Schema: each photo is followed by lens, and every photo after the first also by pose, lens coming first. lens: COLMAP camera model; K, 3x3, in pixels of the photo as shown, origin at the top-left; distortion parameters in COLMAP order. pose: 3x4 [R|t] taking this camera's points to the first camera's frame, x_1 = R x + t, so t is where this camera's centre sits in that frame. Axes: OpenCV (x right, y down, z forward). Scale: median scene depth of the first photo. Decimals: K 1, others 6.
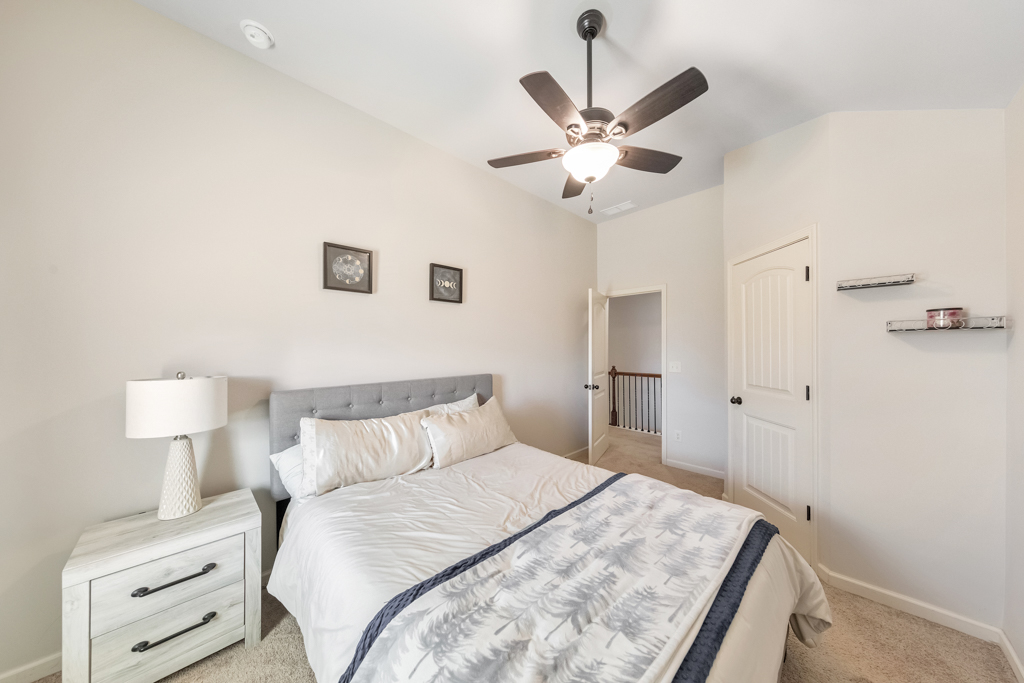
lens RADIAL K [[326.9, 0, 514.6], [0, 326.9, 347.3], [0, 0, 1]] dist [0.006658, -0.000382]
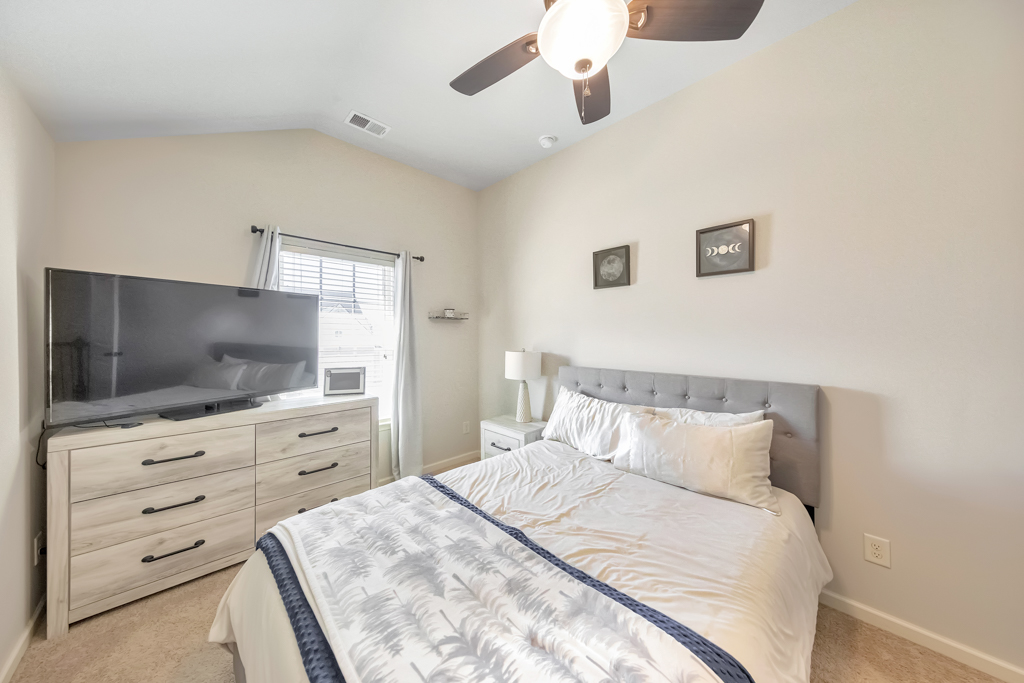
lens RADIAL K [[326.9, 0, 511.2], [0, 326.9, 334.9], [0, 0, 1]] dist [0.006658, -0.000382]
pose [[0.001623, 0.003081, -0.999994, 0.773022], [-0.000330, 0.999995, 0.003081, -0.009144], [0.999999, 0.000325, 0.001624, 0.783623]]
